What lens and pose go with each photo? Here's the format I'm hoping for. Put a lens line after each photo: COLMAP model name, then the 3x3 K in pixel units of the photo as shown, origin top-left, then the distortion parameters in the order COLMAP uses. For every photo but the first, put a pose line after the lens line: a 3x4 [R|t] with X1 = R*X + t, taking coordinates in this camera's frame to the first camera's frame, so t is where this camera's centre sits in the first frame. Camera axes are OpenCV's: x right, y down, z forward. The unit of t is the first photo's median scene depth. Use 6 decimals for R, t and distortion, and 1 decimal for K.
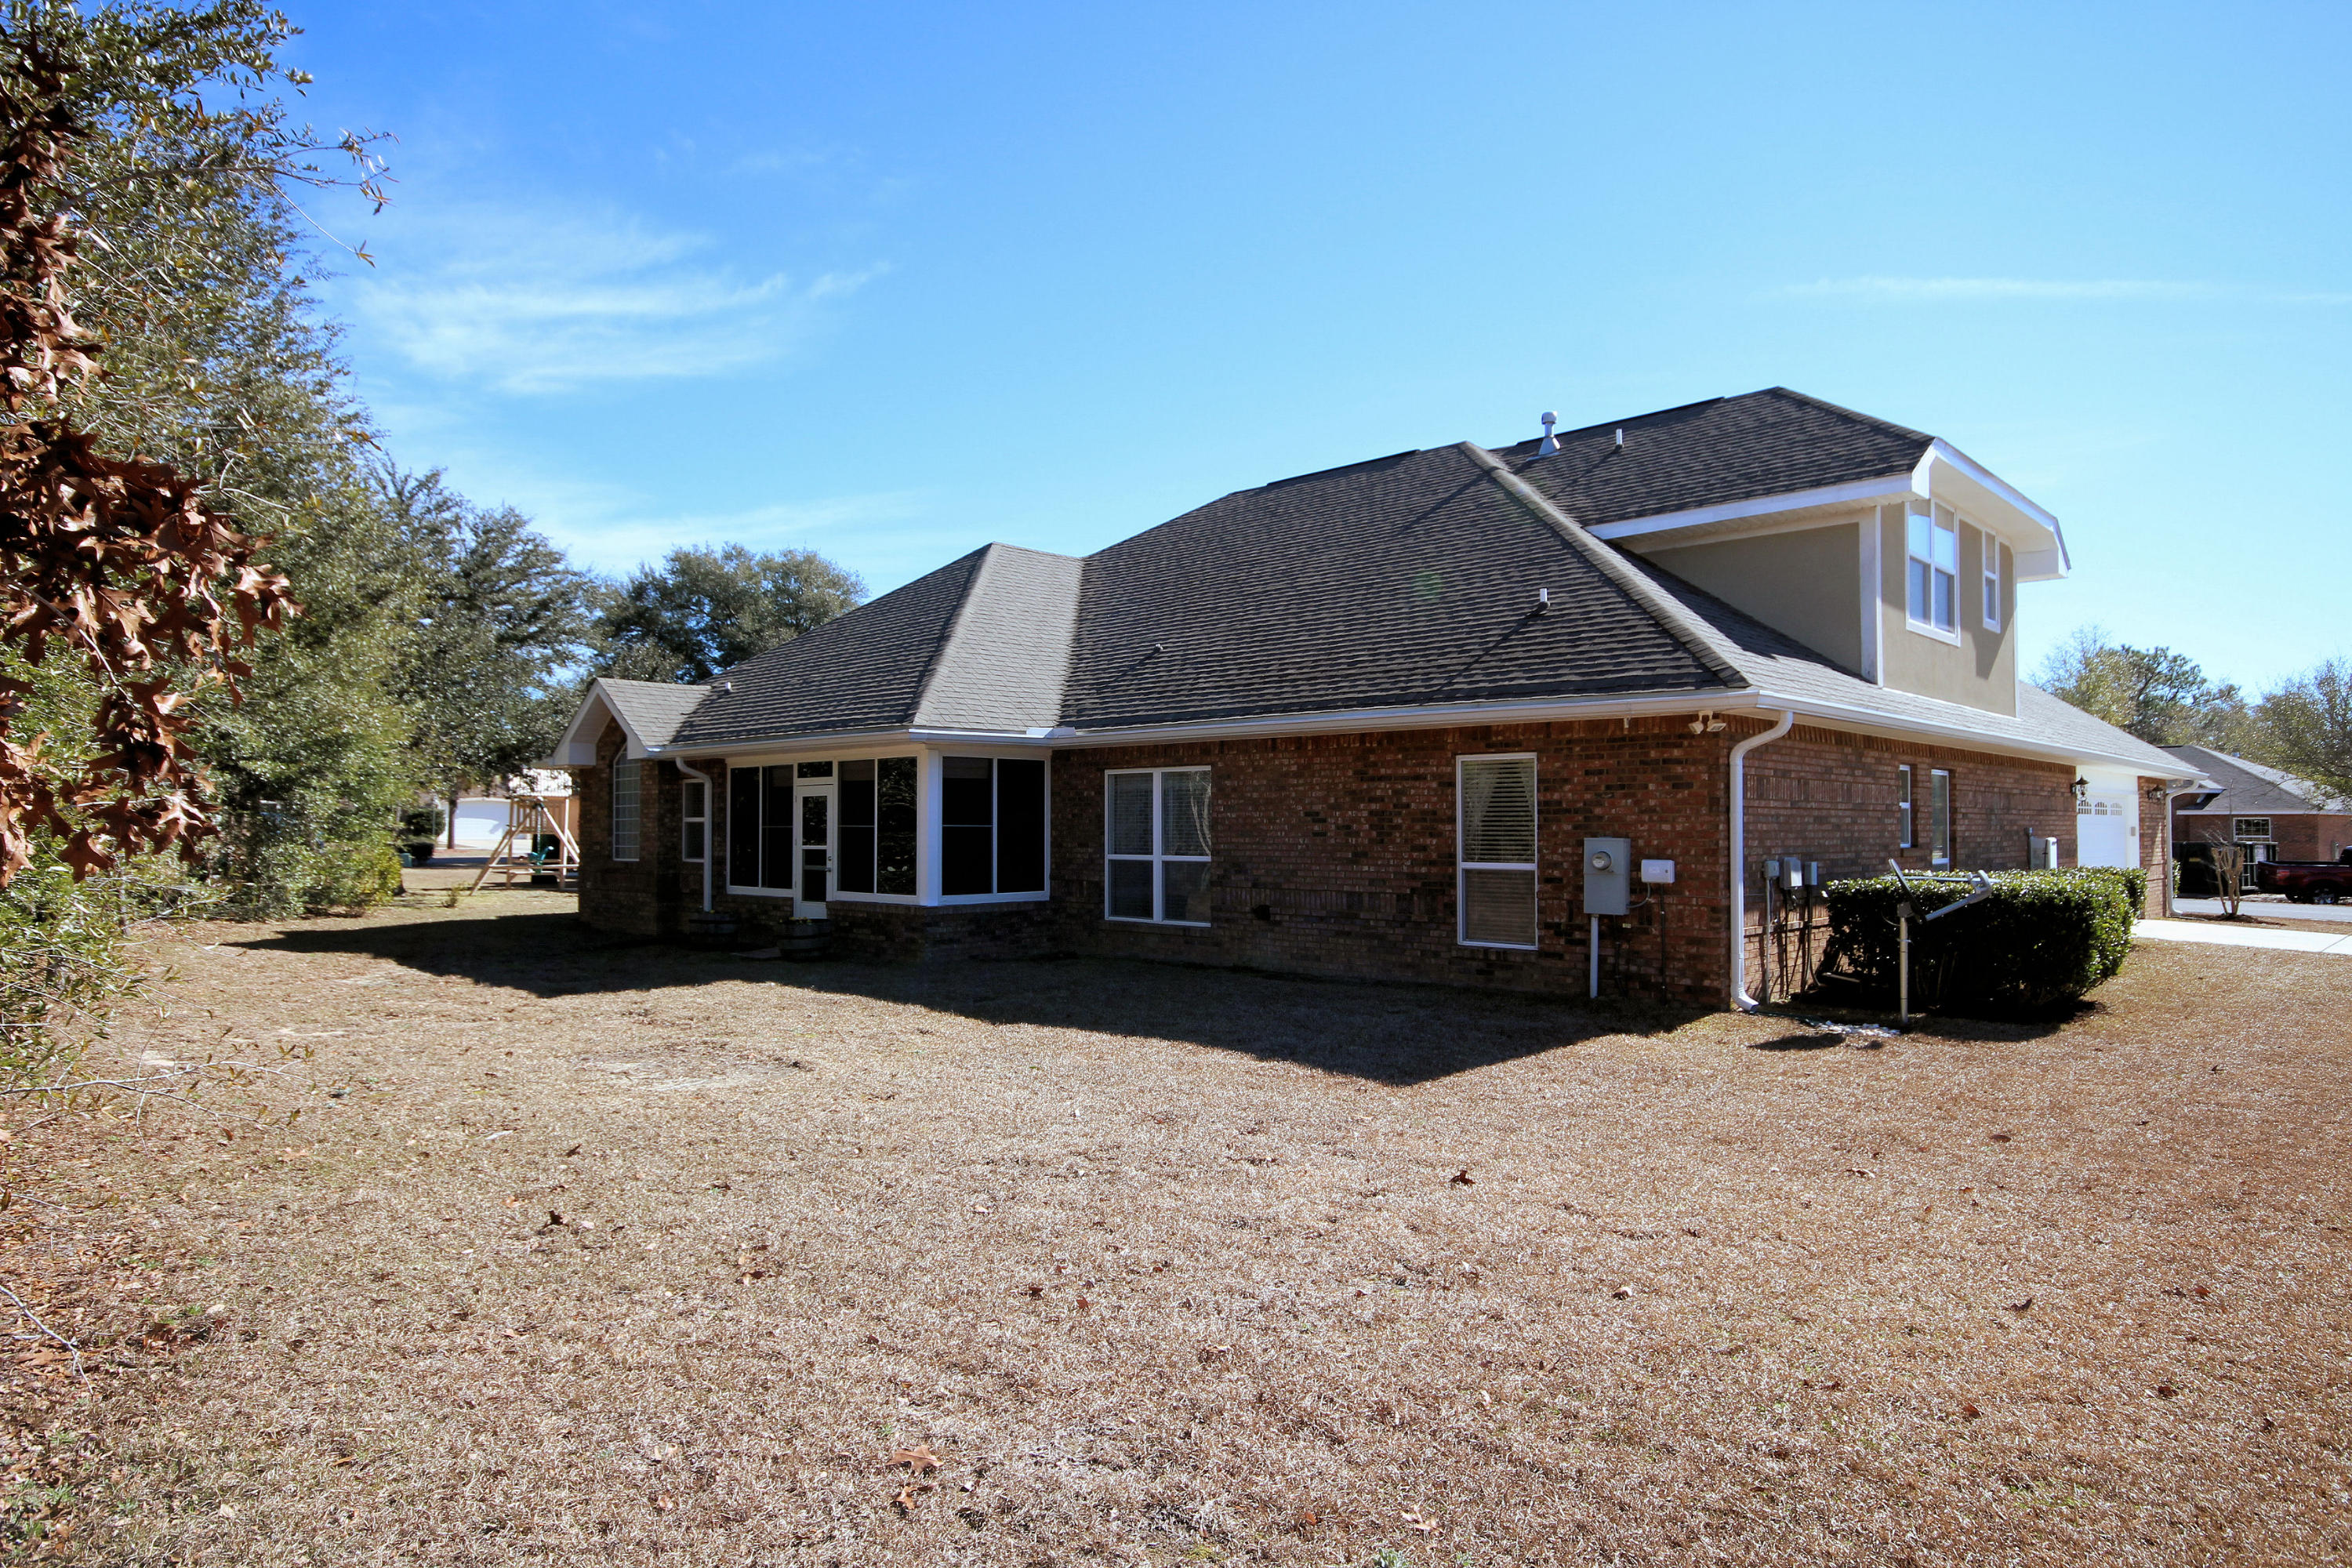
lens RADIAL K [[1358.1, 0, 1176.0], [0, 1358.1, 784.0], [0, 0, 1]] dist [-0.002817, 0.000308]
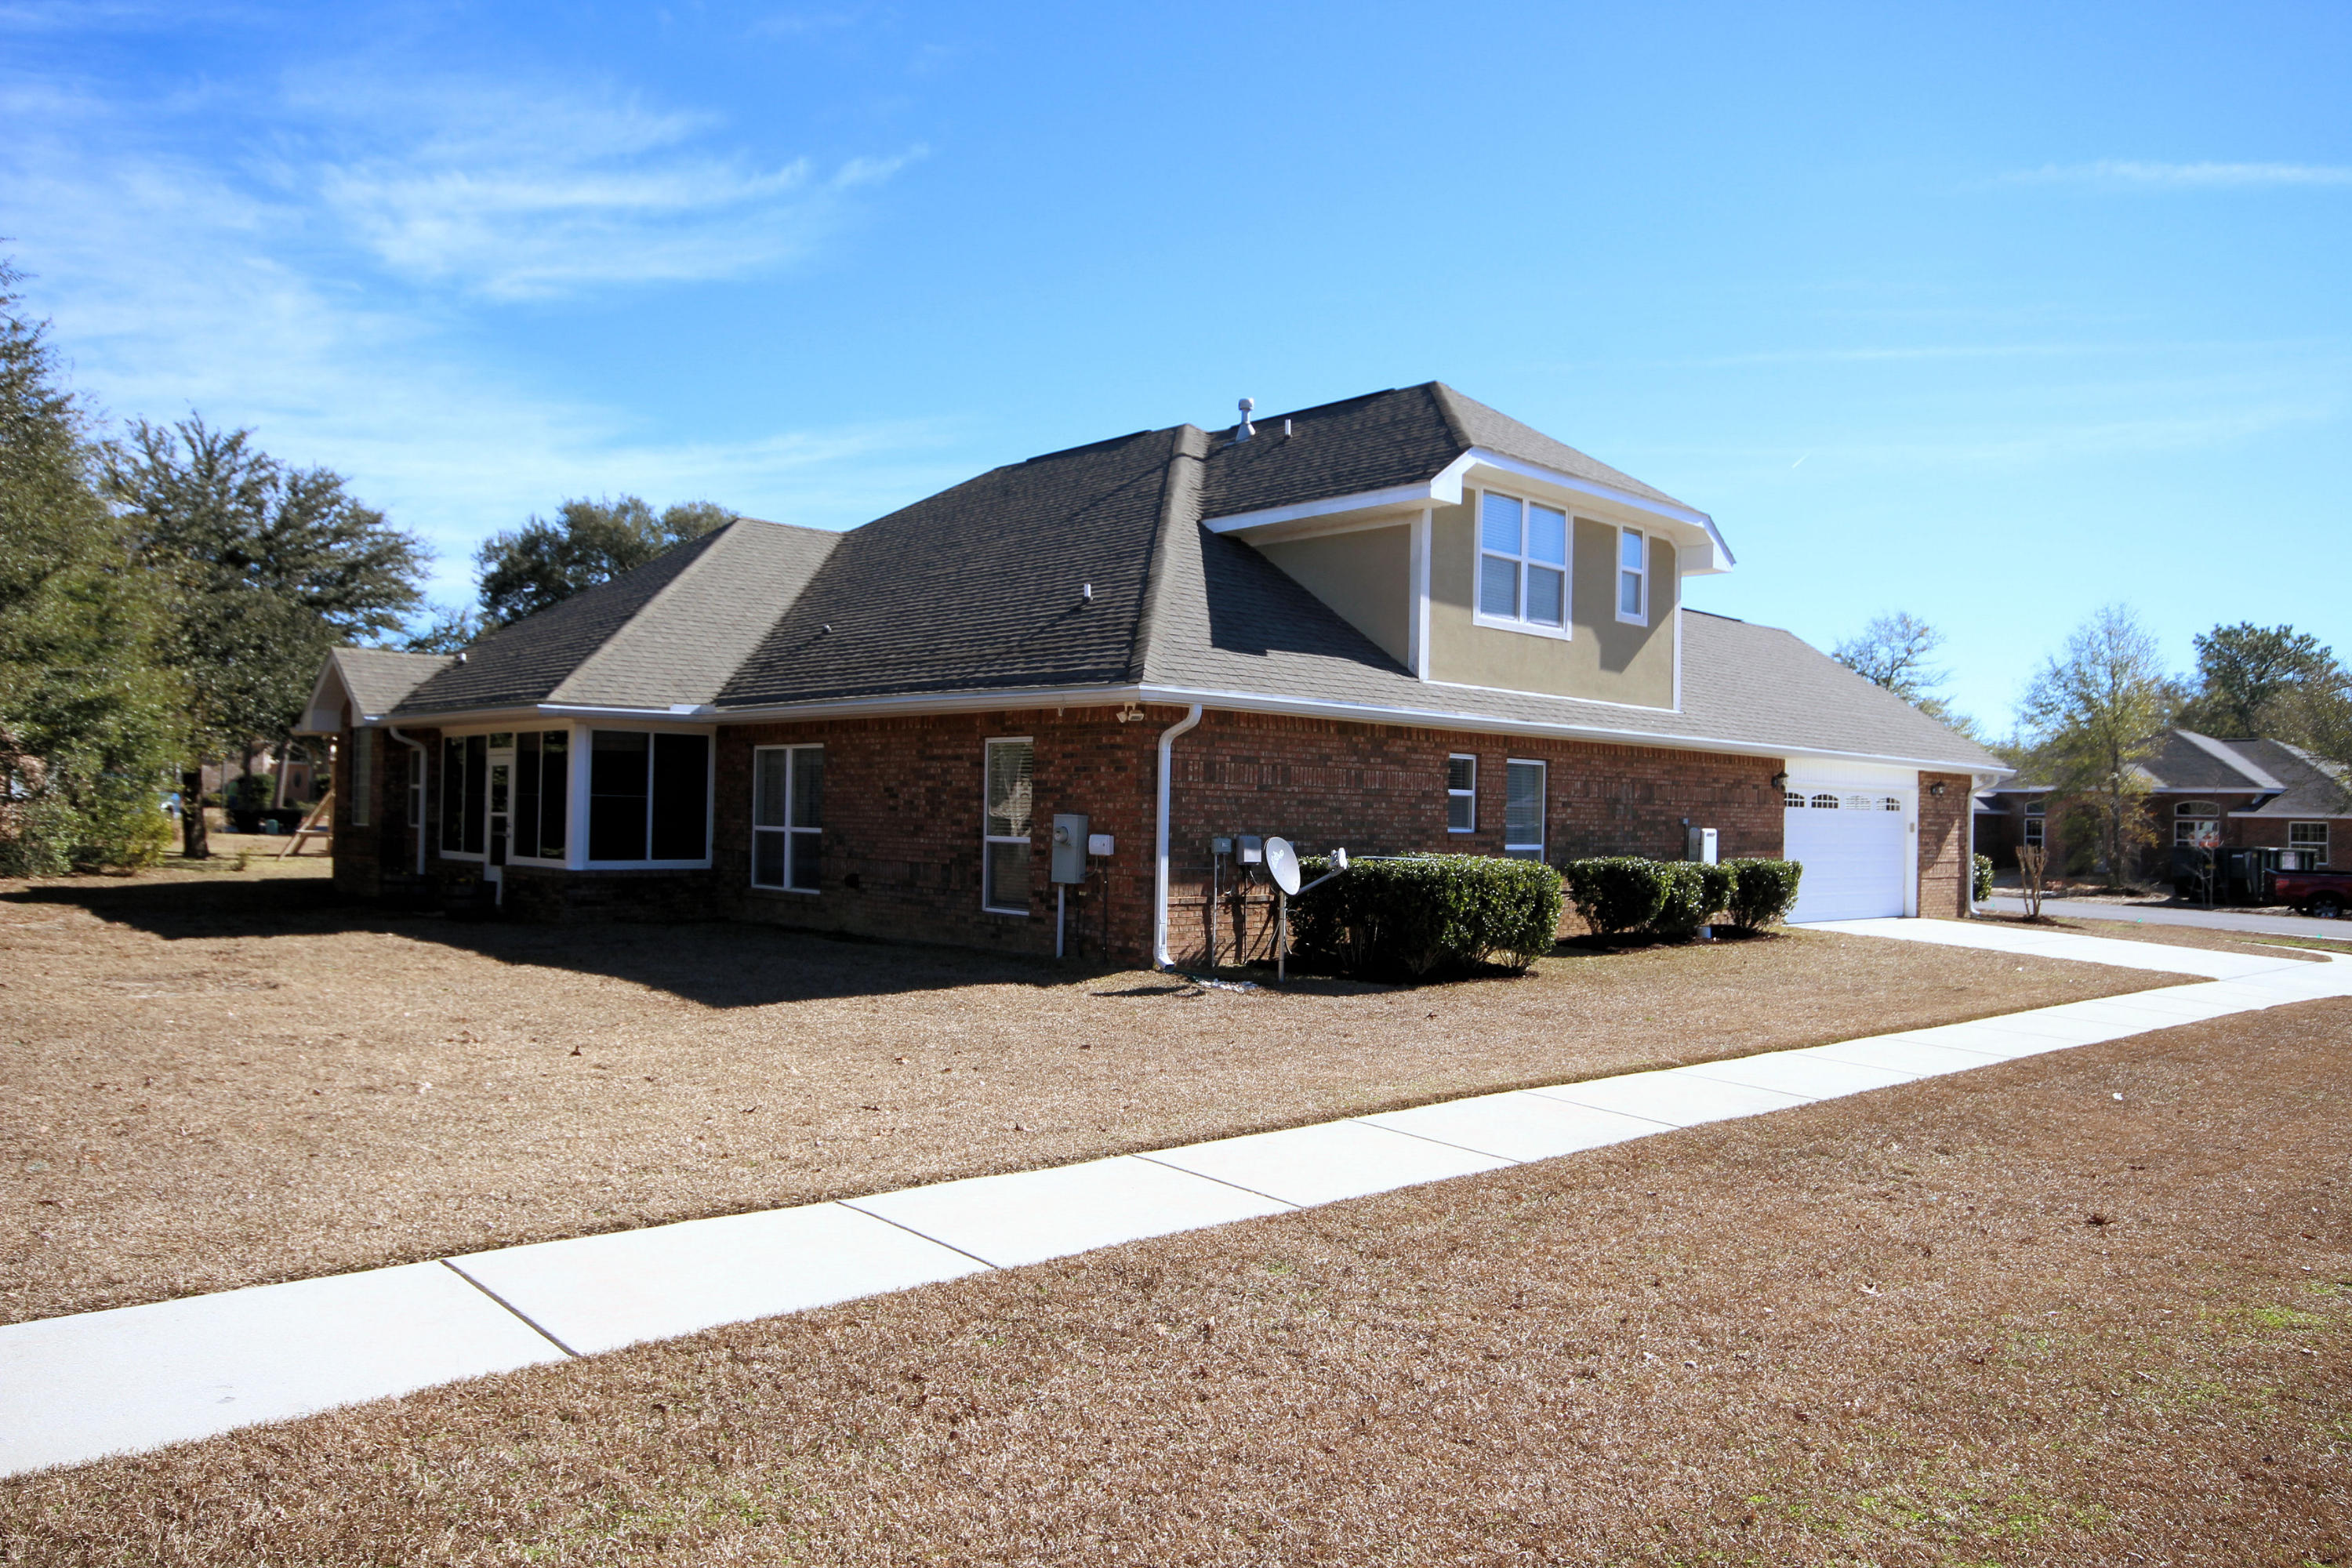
lens RADIAL K [[1574.2, 0, 1176.0], [0, 1574.2, 784.0], [0, 0, 1]] dist [-0.031274, 0.051681]
pose [[0.998961, 0.018783, -0.041529, 0.344187], [-0.018205, 0.999733, 0.014246, -0.004024], [0.041785, -0.013475, 0.999036, -0.214974]]
